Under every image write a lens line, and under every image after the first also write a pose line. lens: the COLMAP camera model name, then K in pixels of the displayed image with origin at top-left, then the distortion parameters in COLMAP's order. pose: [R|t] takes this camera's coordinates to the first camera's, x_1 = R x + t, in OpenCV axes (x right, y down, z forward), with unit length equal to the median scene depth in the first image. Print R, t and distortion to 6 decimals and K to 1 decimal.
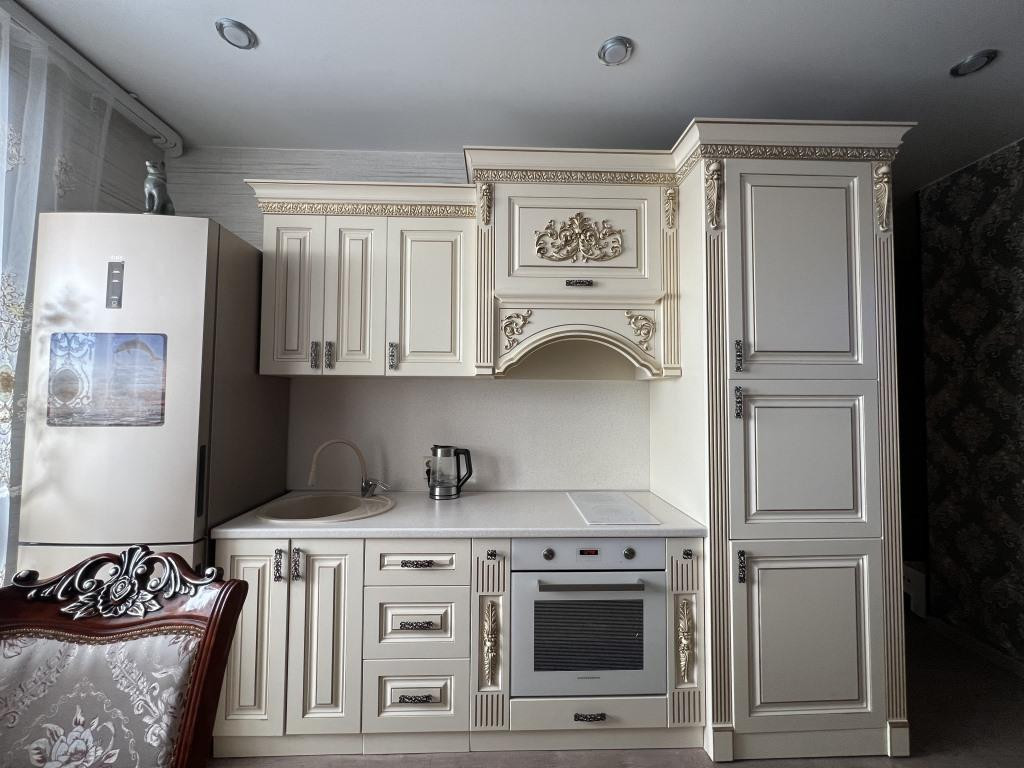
lens RADIAL K [[410.8, 0, 510.6], [0, 410.8, 382.7], [0, 0, 1]] dist [-0.004070, 0.001235]
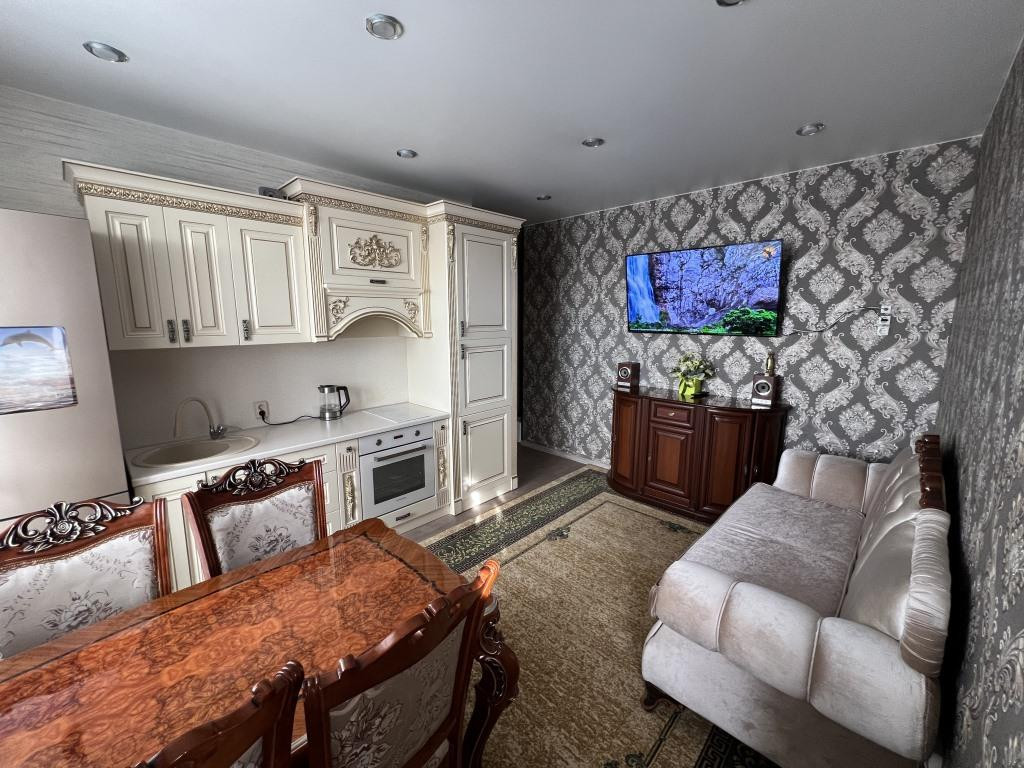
lens RADIAL K [[410.8, 0, 510.6], [0, 410.8, 382.7], [0, 0, 1]] dist [-0.004070, 0.001235]
pose [[0.715146, -0.117710, 0.688992, -0.622177], [-0.018627, 0.982159, 0.187130, -0.165425], [-0.698726, -0.146659, 0.700195, -0.554546]]
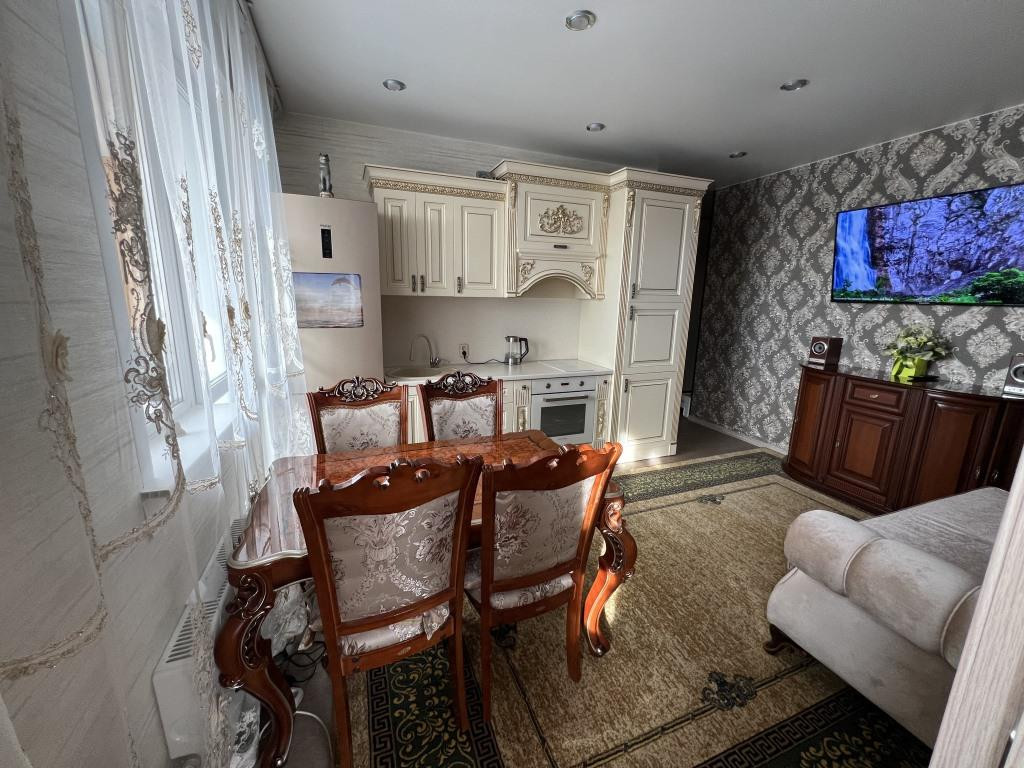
lens RADIAL K [[410.8, 0, 510.6], [0, 410.8, 382.7], [0, 0, 1]] dist [-0.004070, 0.001235]
pose [[0.942184, -0.058406, 0.329966, -0.692958], [-0.024103, 0.970331, 0.240577, -0.088947], [-0.334227, -0.234621, 0.912823, -0.757214]]
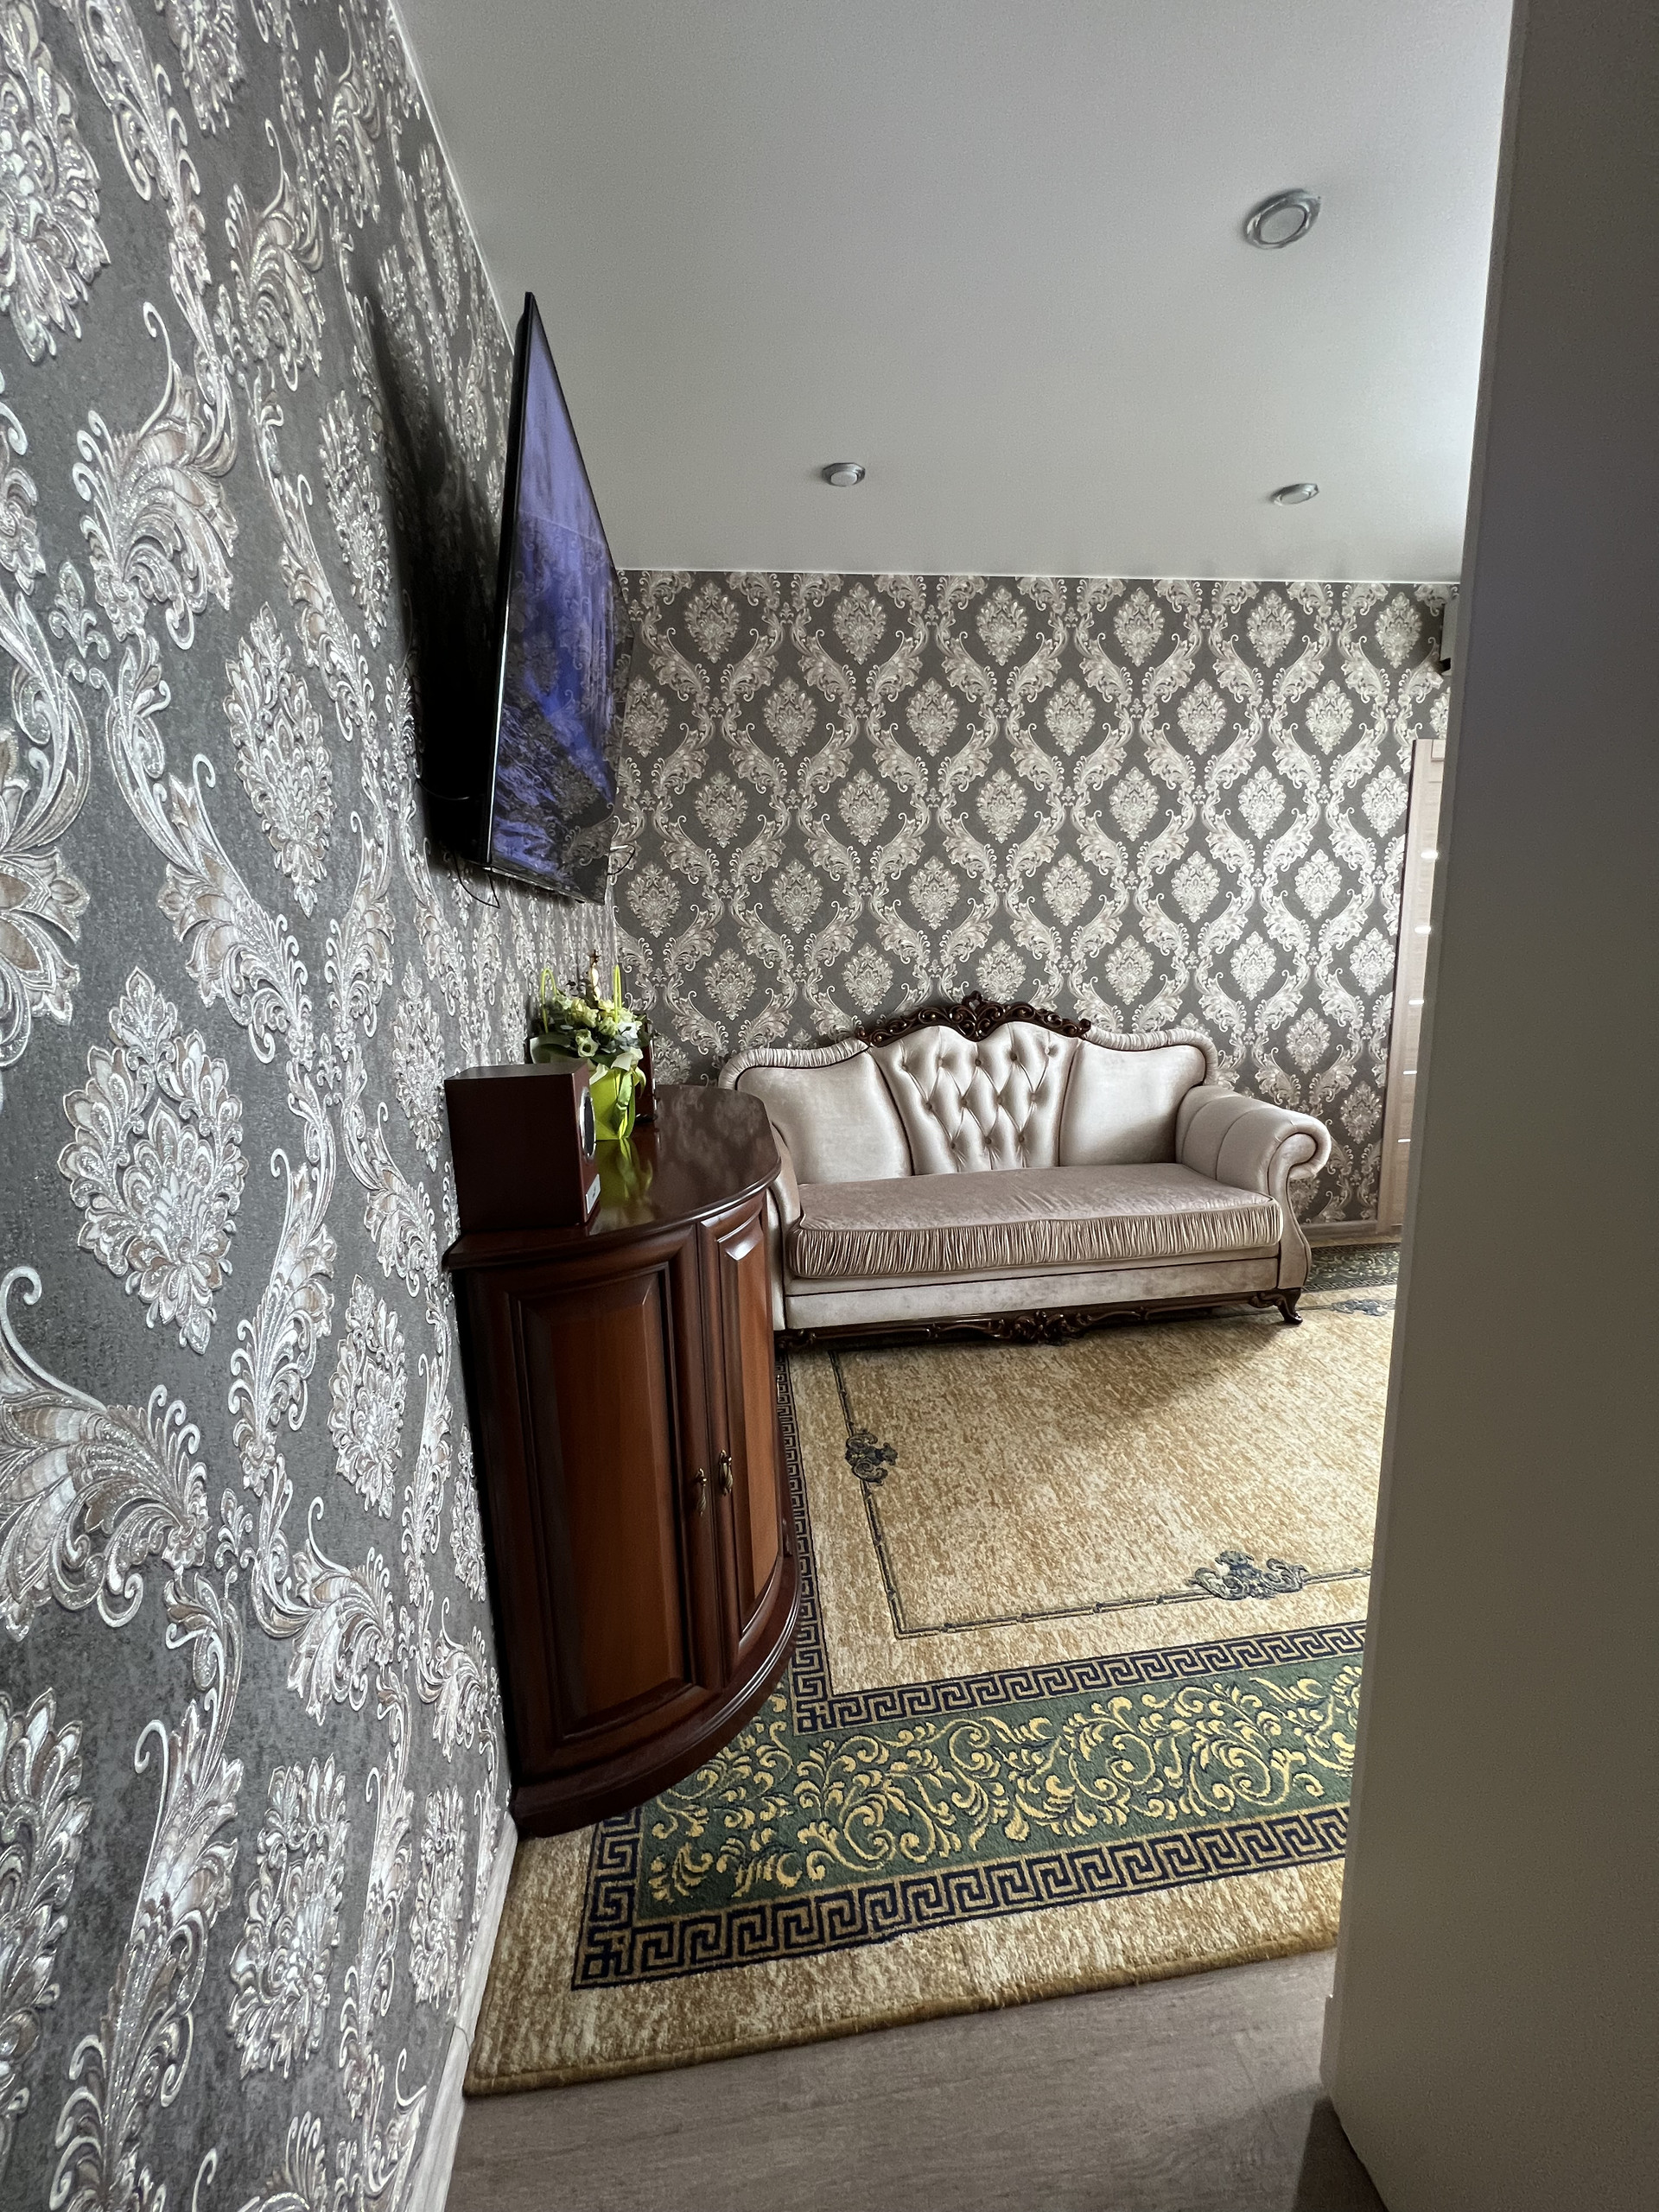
lens RADIAL K [[887.5, 0, 833.5], [0, 887.5, 1106.3], [0, 0, 1]] dist [-0.004070, 0.001235]
pose [[-0.995373, 0.041936, -0.086454, 1.204866], [0.028414, 0.987959, 0.152084, 0.057098], [0.091791, 0.148924, -0.984579, 1.336985]]
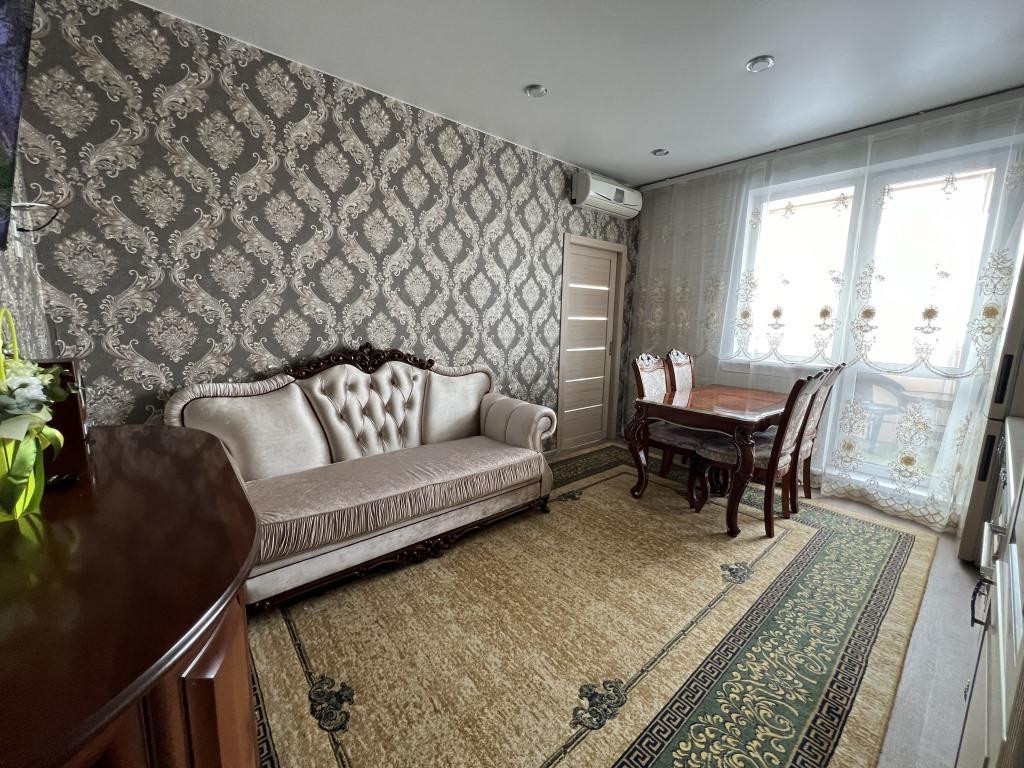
lens RADIAL K [[410.8, 0, 510.6], [0, 410.8, 382.7], [0, 0, 1]] dist [-0.004070, 0.001235]
pose [[-0.784390, 0.077158, -0.615450, 1.225868], [-0.003343, 0.991692, 0.128589, 0.064124], [0.620258, 0.102922, -0.777616, 0.876334]]
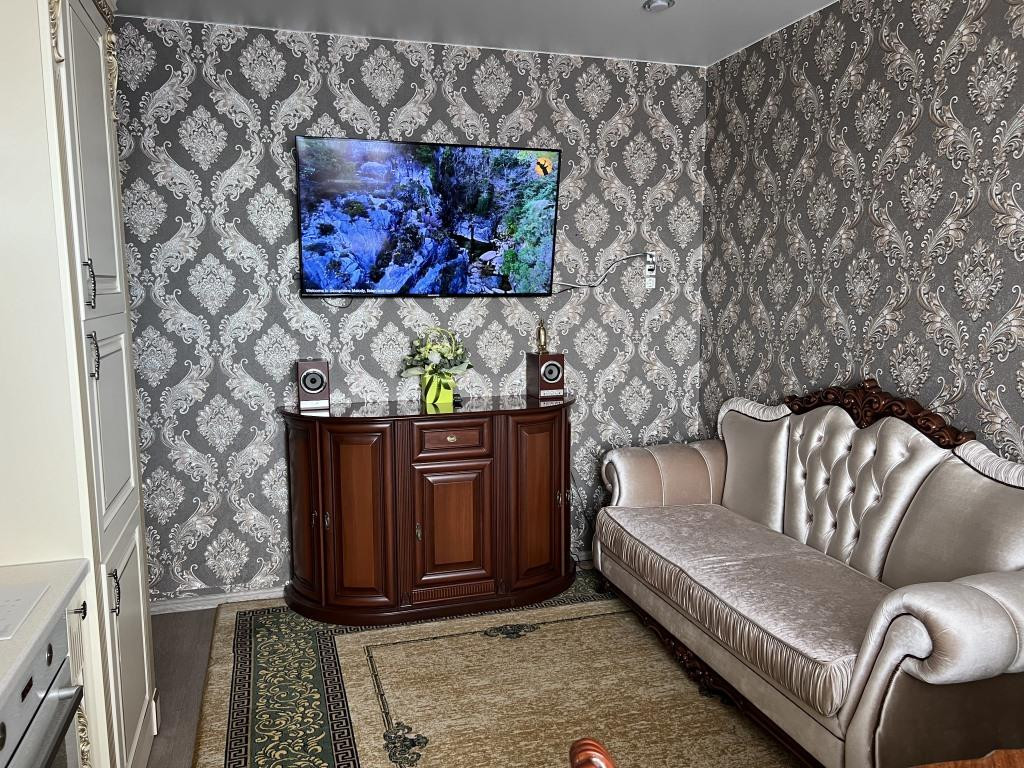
lens RADIAL K [[778.2, 0, 505.5], [0, 778.2, 386.9], [0, 0, 1]] dist [0.065295, -0.079164]
pose [[-0.255208, -0.122128, 0.959142, -0.725740], [-0.024138, 0.992486, 0.119951, -0.054550], [-0.966585, 0.007461, -0.256239, 0.613654]]
